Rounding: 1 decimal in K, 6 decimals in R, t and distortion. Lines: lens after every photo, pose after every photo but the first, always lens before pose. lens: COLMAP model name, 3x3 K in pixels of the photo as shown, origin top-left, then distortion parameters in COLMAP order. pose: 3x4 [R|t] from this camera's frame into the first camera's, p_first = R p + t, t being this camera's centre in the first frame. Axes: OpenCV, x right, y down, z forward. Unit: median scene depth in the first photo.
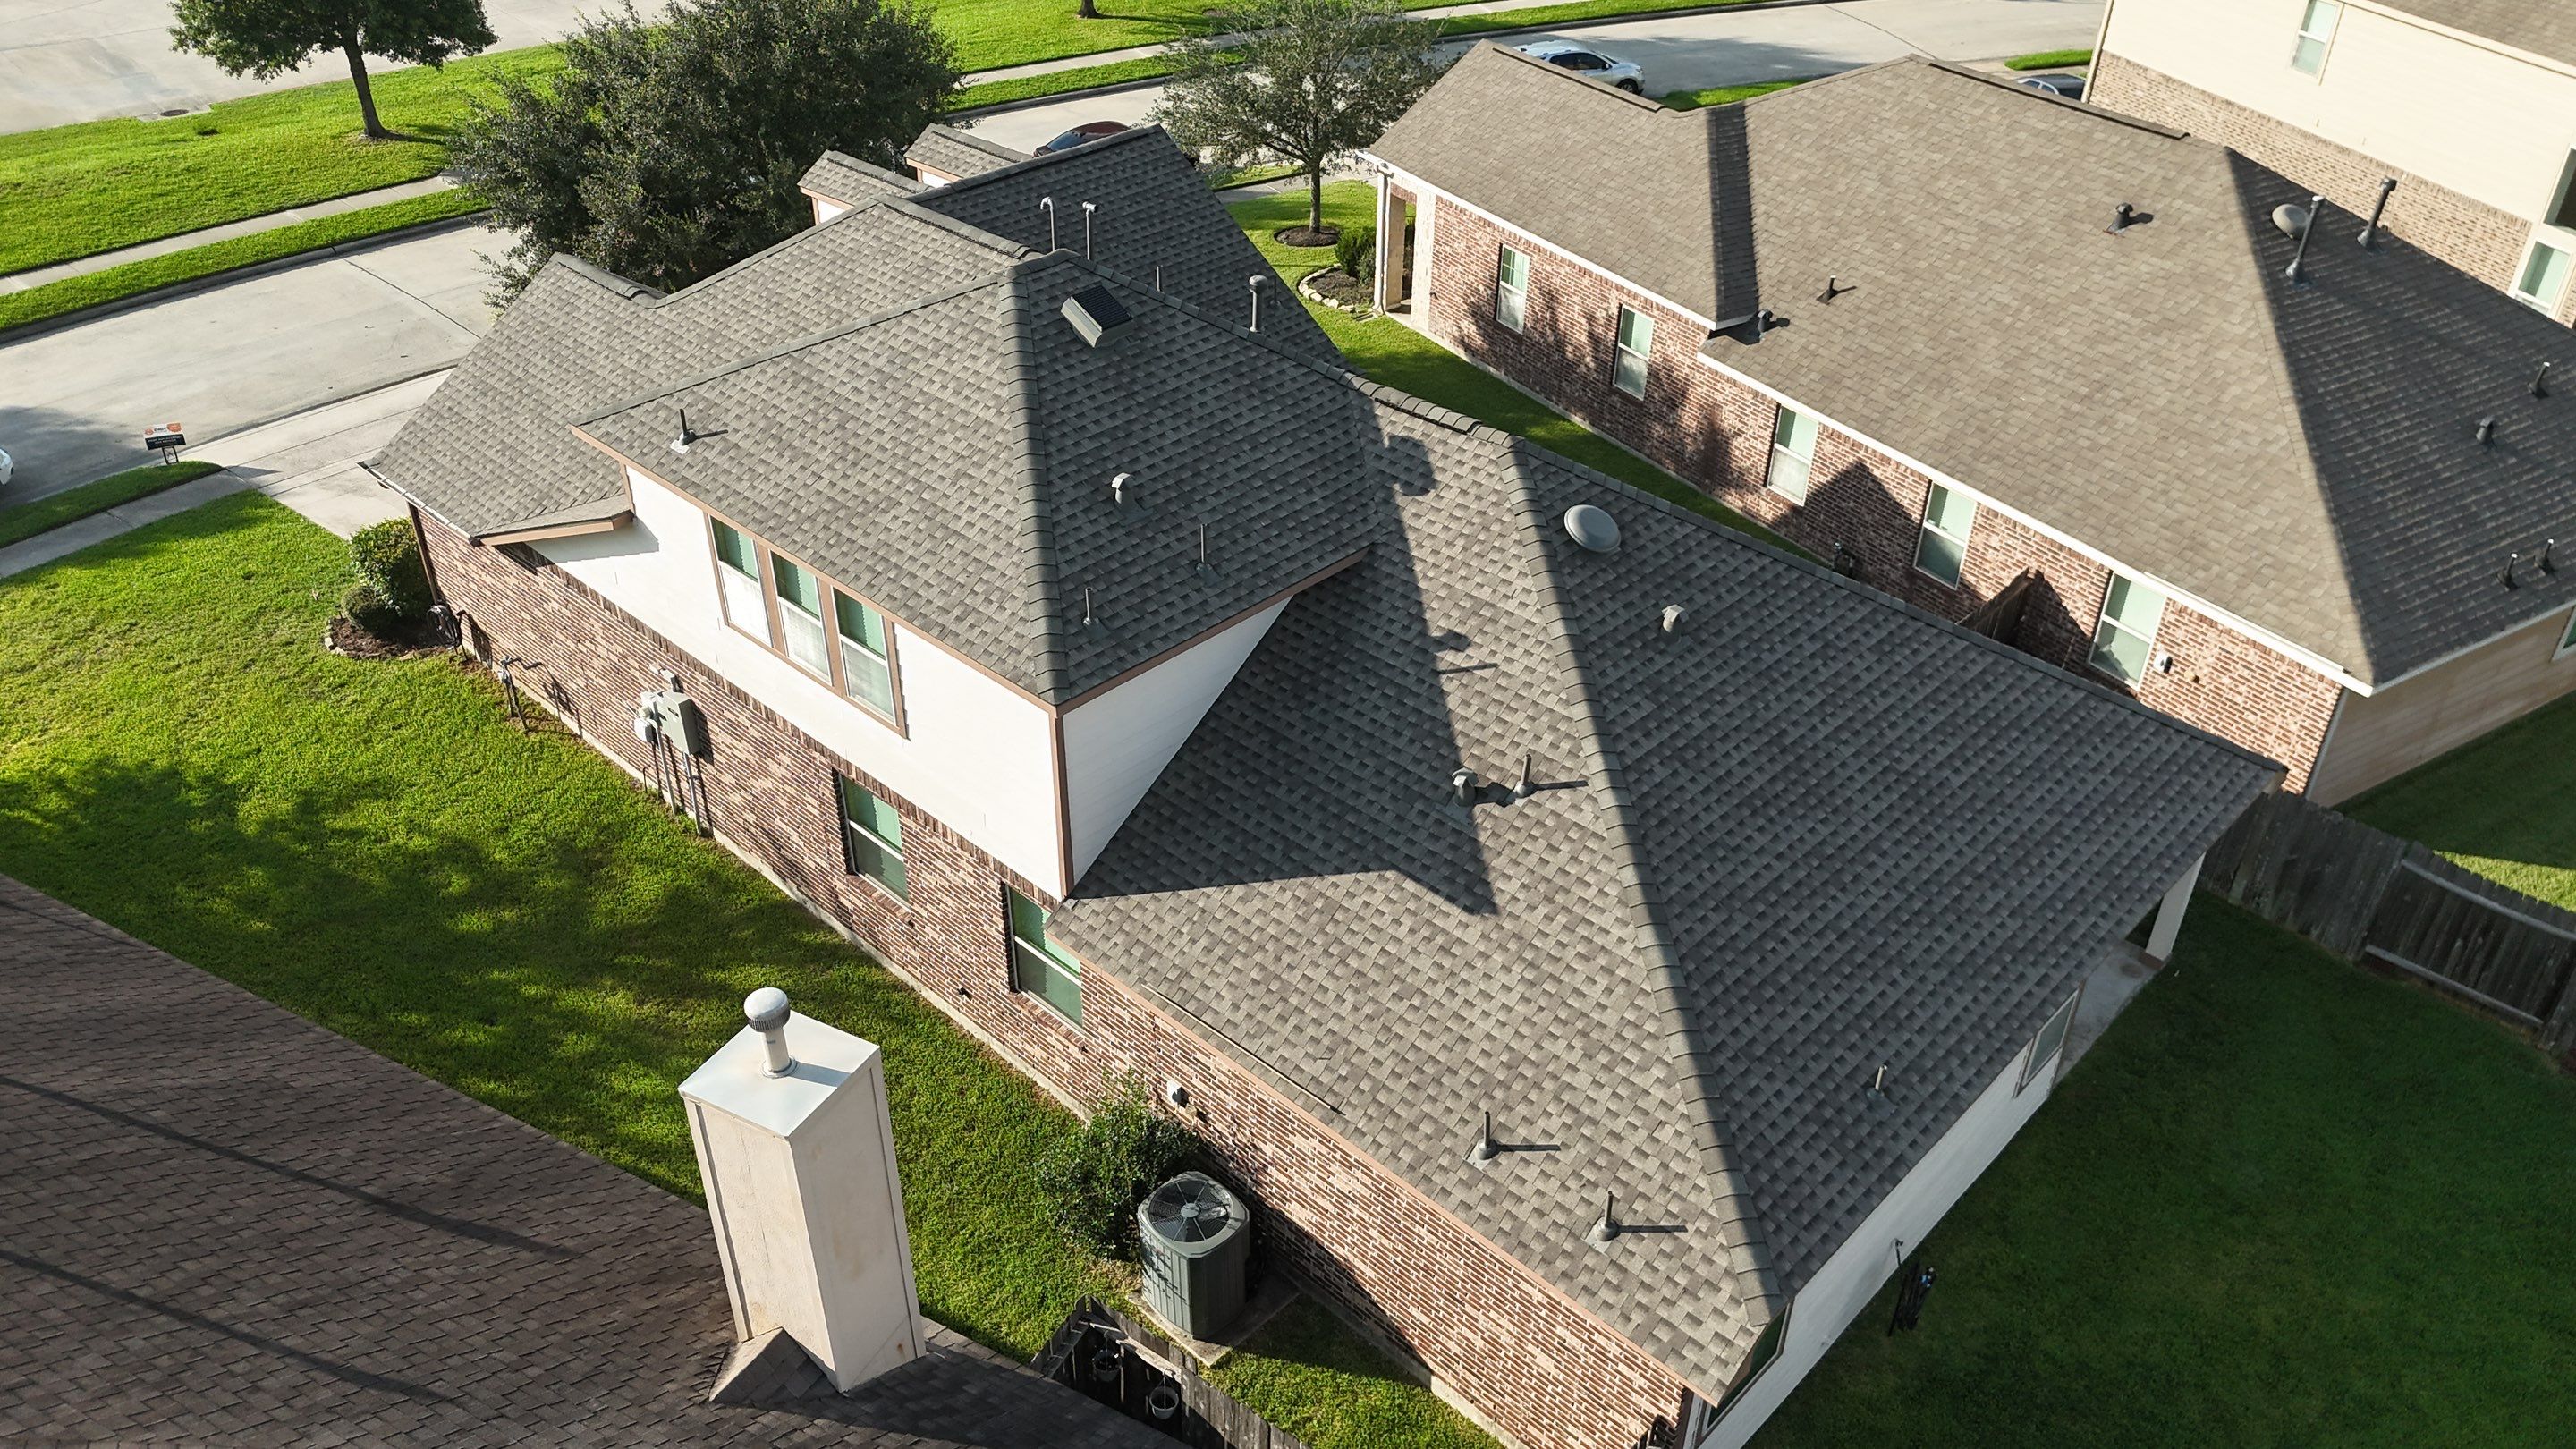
lens RADIAL K [[1905.0, 0, 1276.3], [0, 1905.0, 714.3], [0, 0, 1]] dist [0.075523, -0.081312]
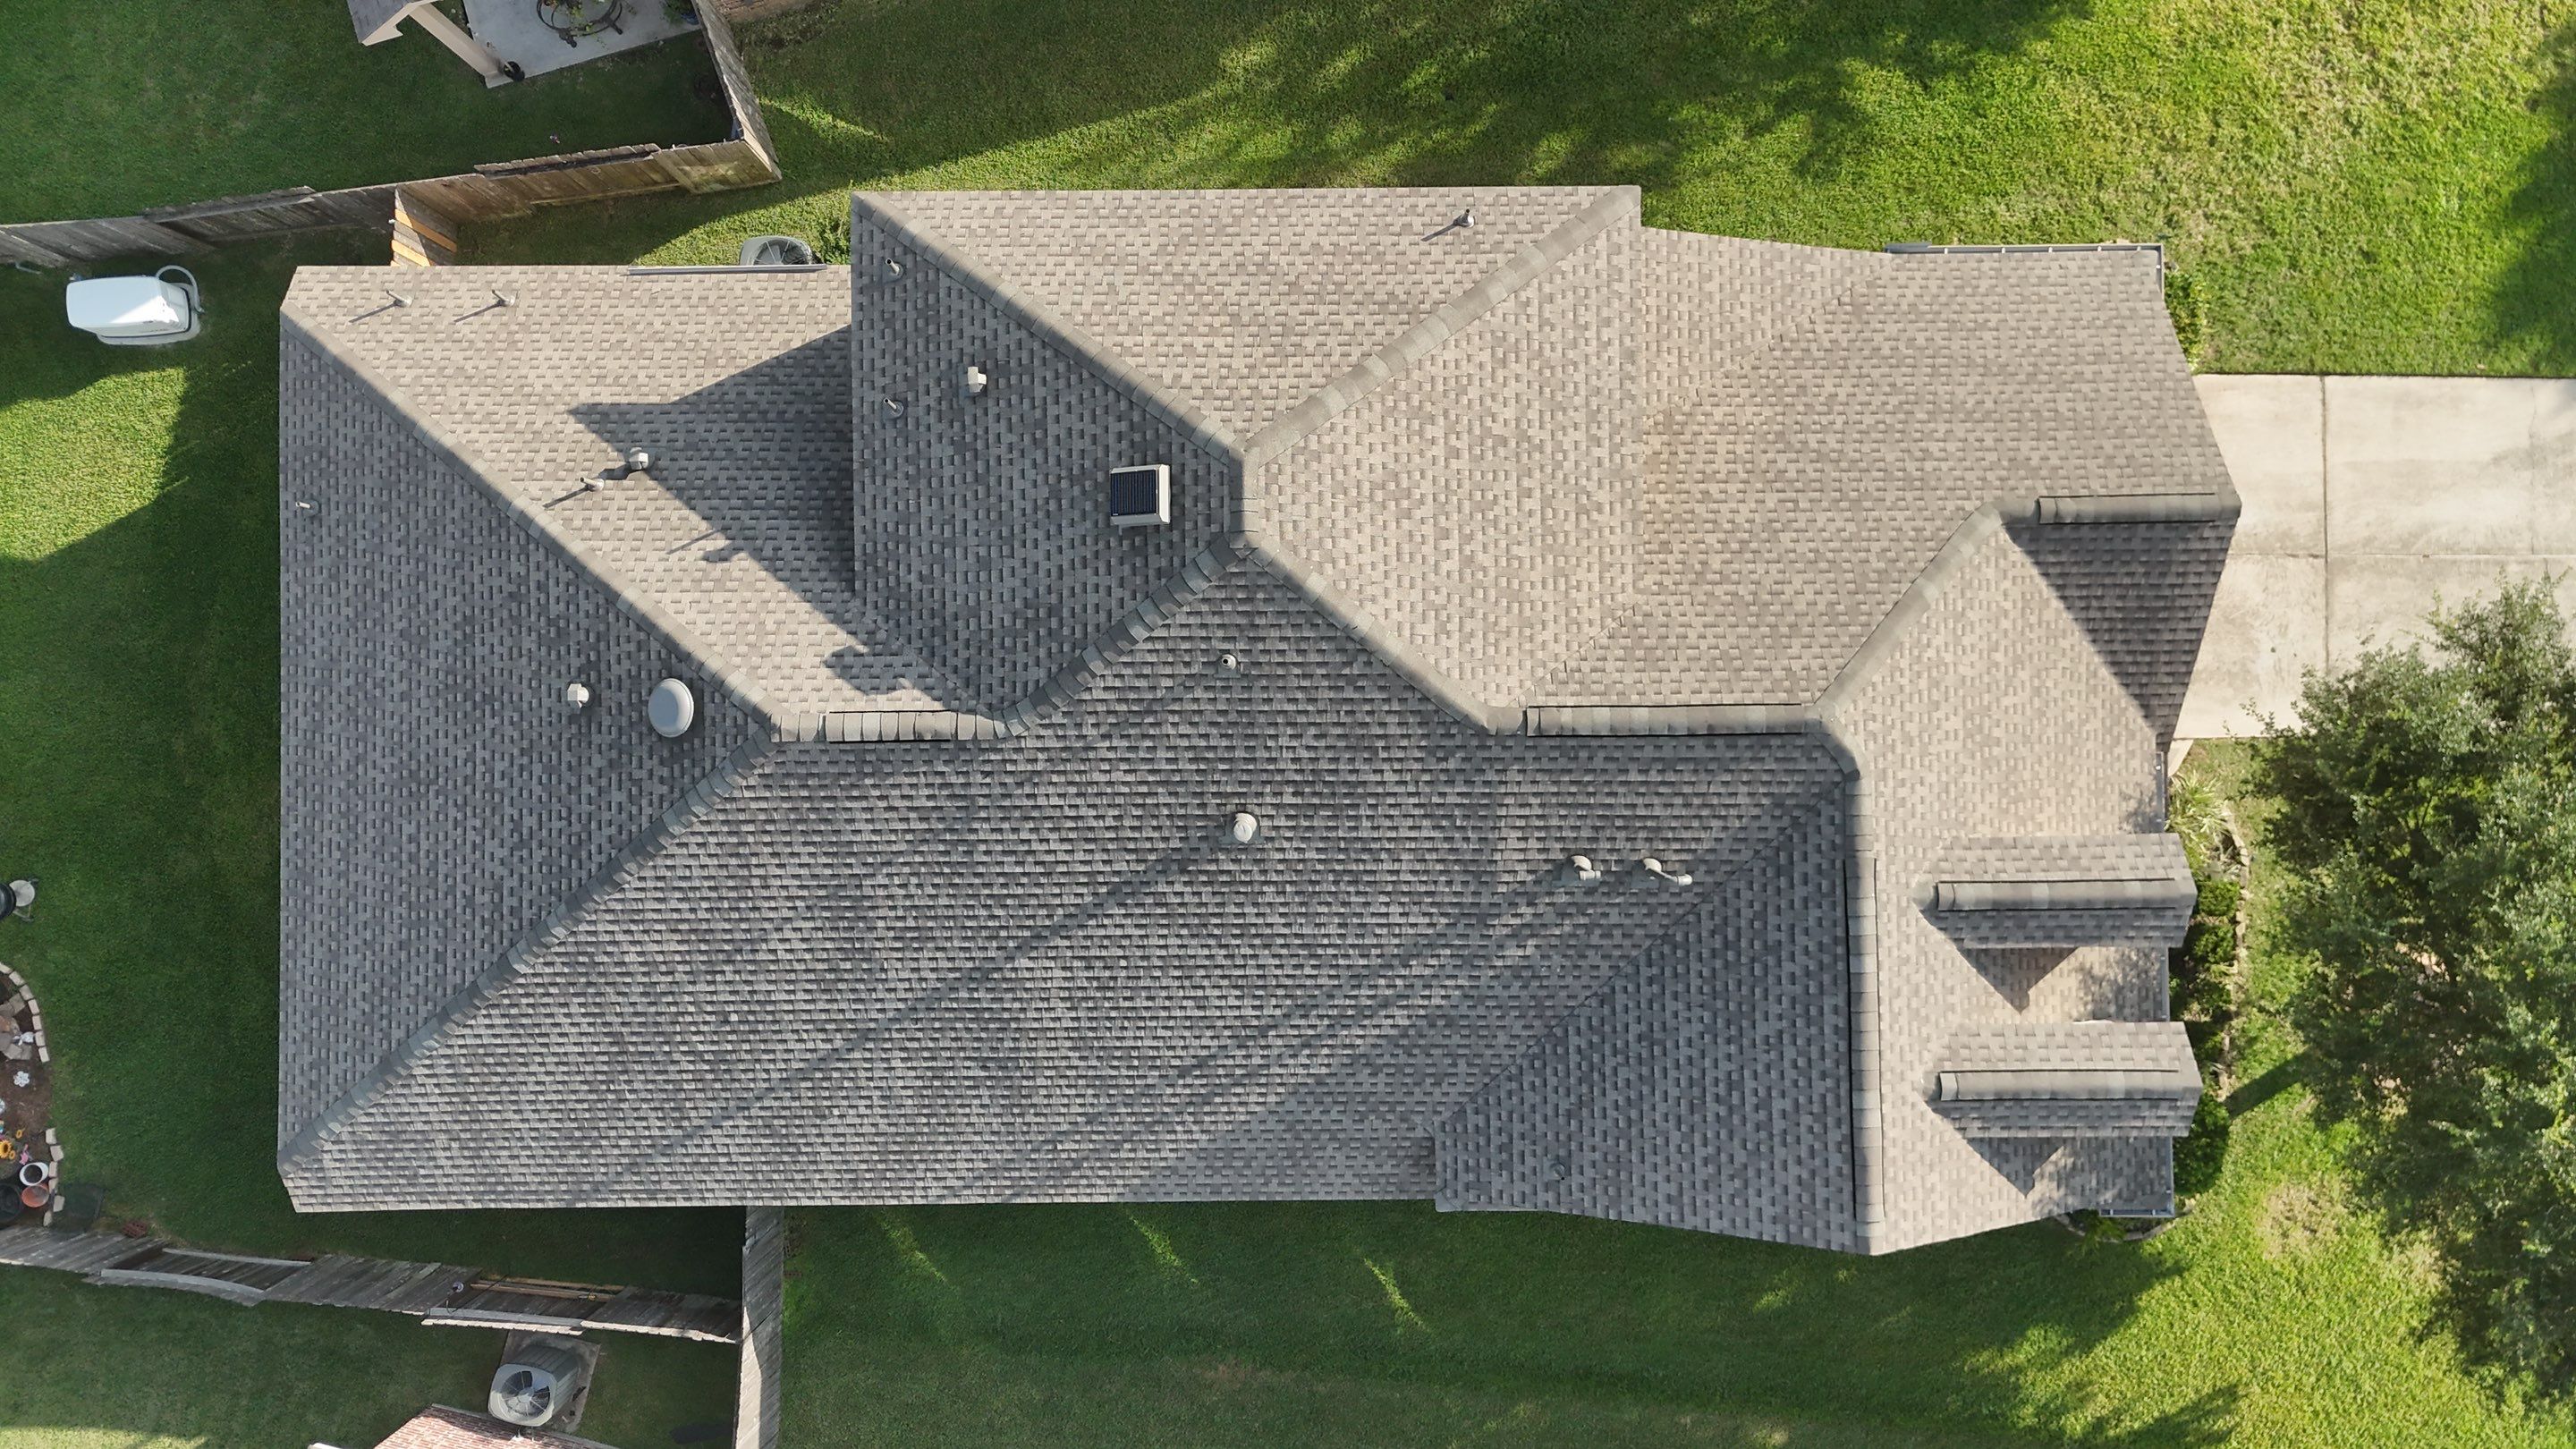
lens RADIAL K [[1905.0, 0, 1282.0], [0, 1905.0, 727.4], [0, 0, 1]] dist [0.075523, -0.081312]
pose [[-0.717012, 0.696896, -0.015173, -0.047895], [-0.386627, -0.379487, 0.840541, -1.034529], [0.580012, 0.608544, 0.541535, 0.587420]]
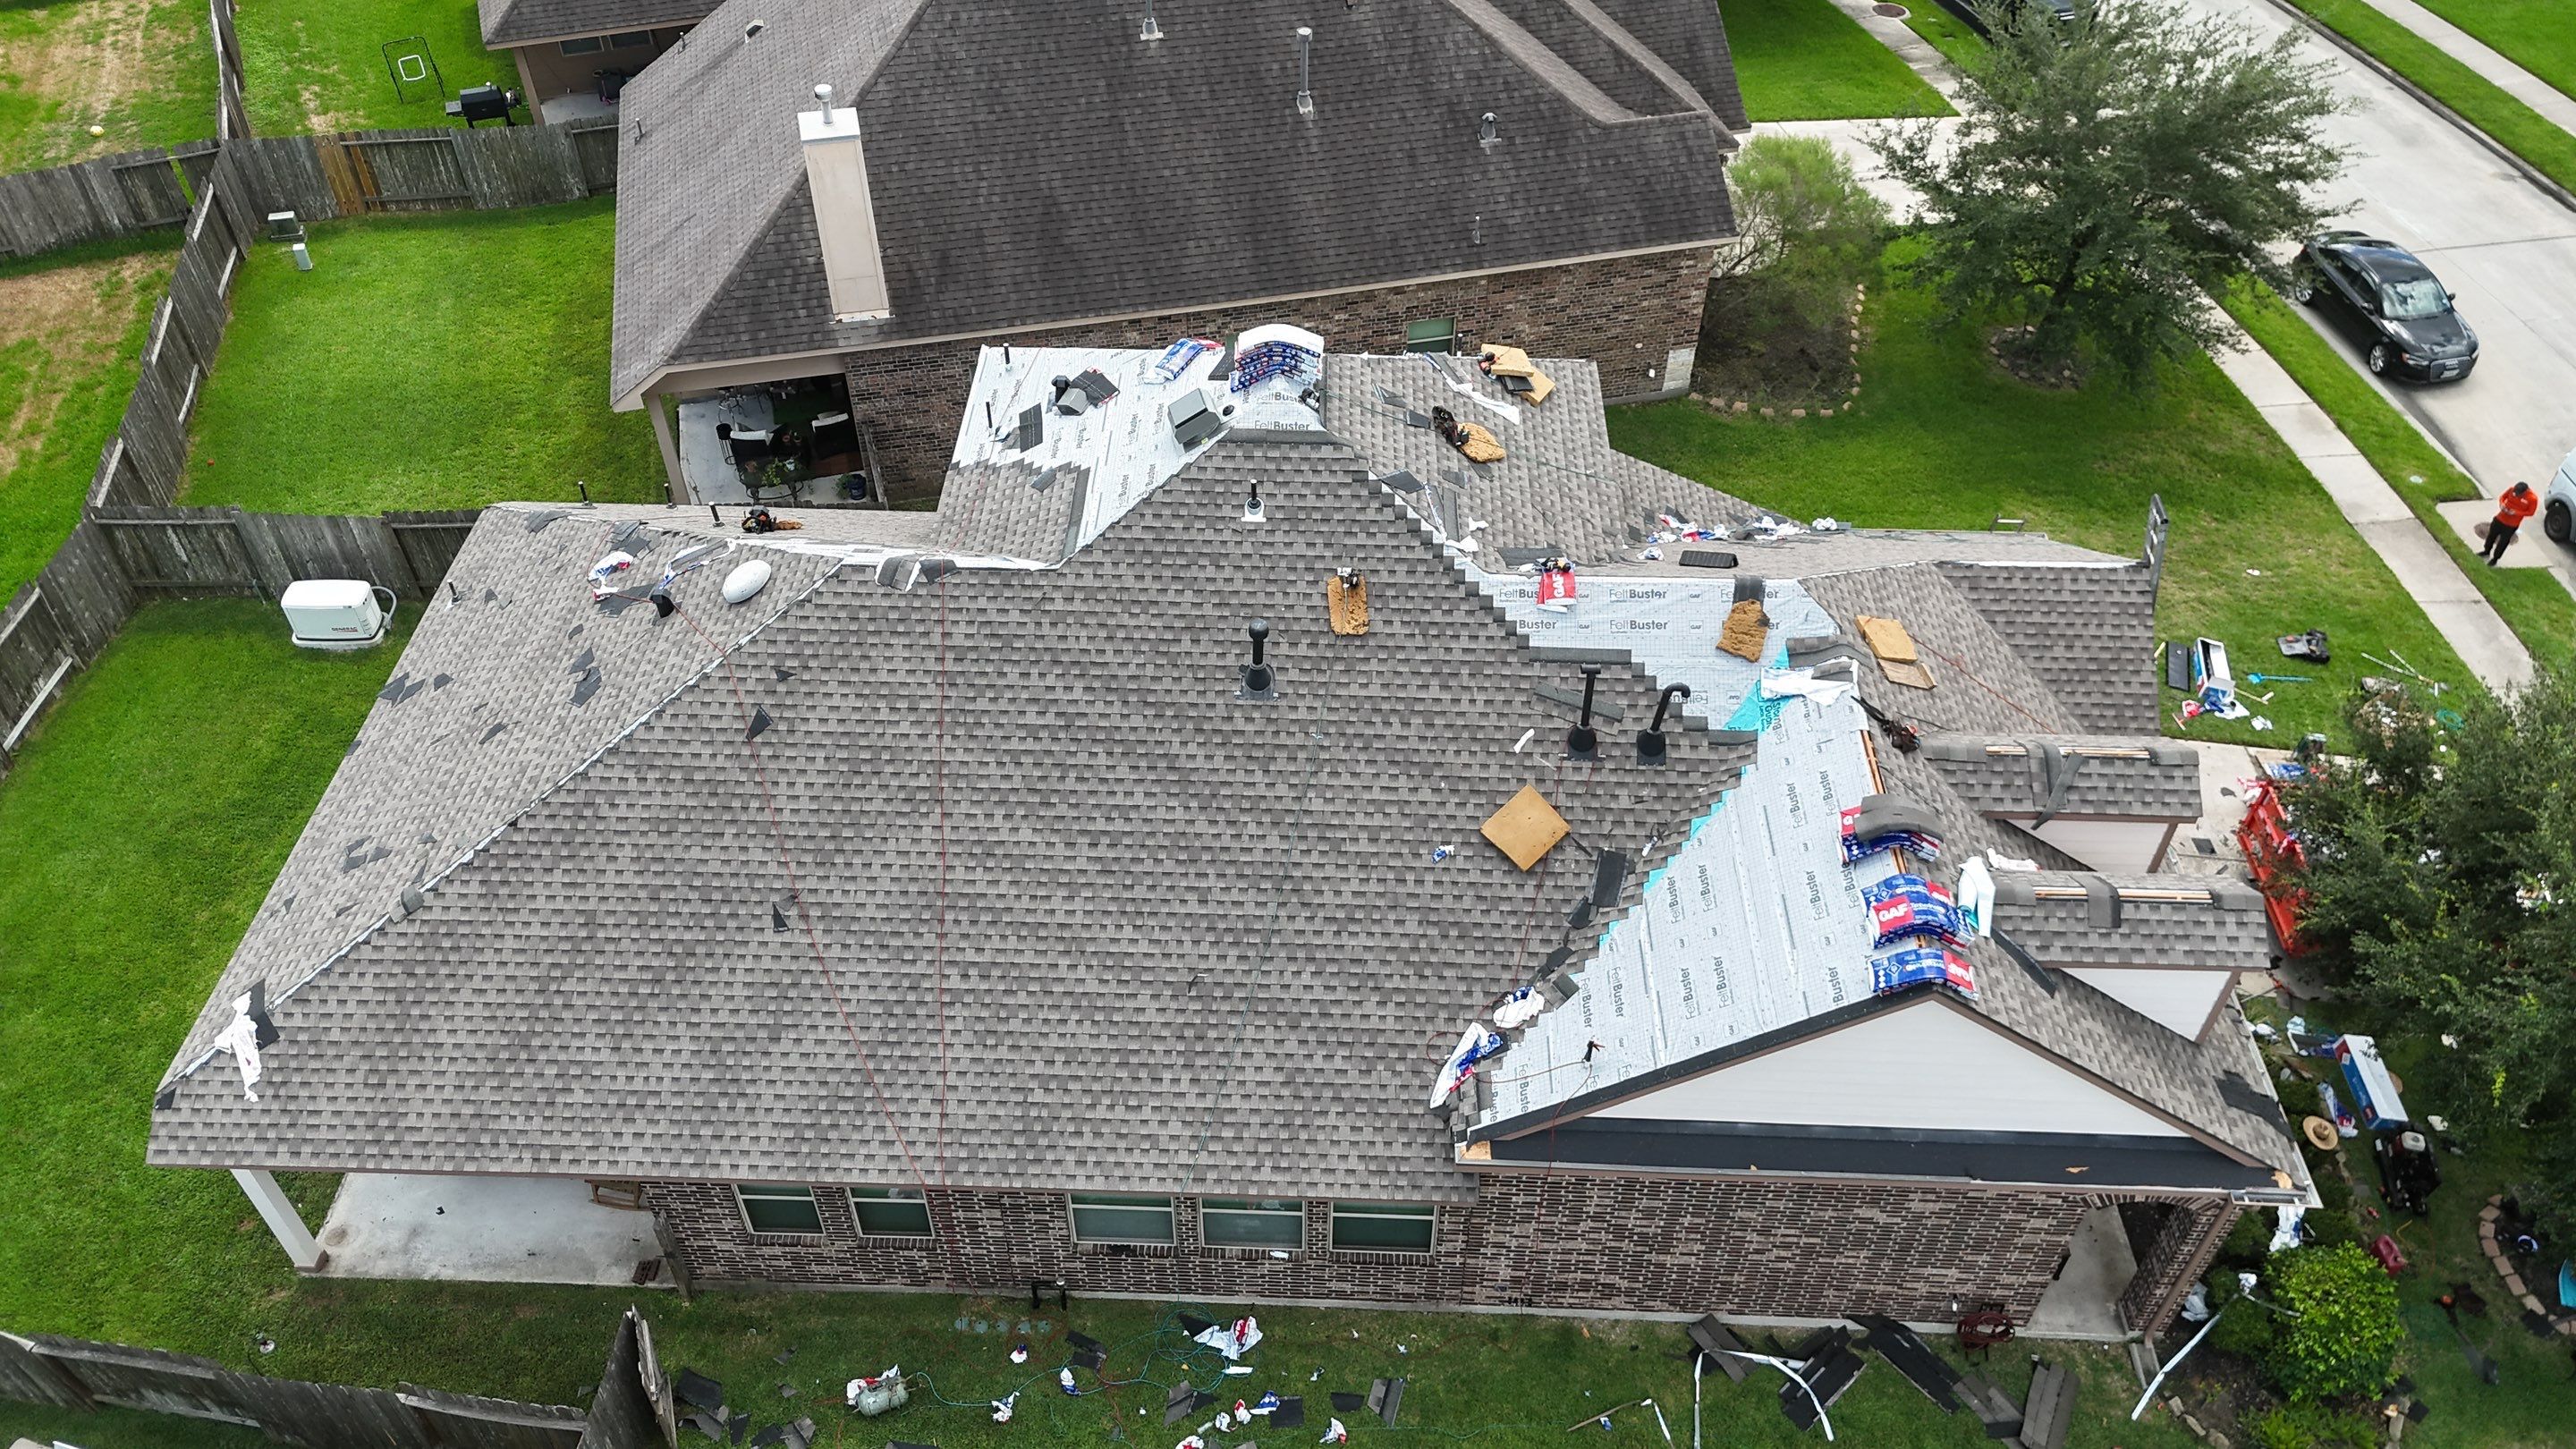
lens RADIAL K [[1905.0, 0, 1280.5], [0, 1905.0, 739.7], [0, 0, 1]] dist [0.075523, -0.081312]
pose [[-0.748457, 0.456004, -0.481531, 0.490062], [-0.372547, 0.311595, 0.874138, -1.114769], [0.548653, 0.833648, -0.063333, 1.238617]]
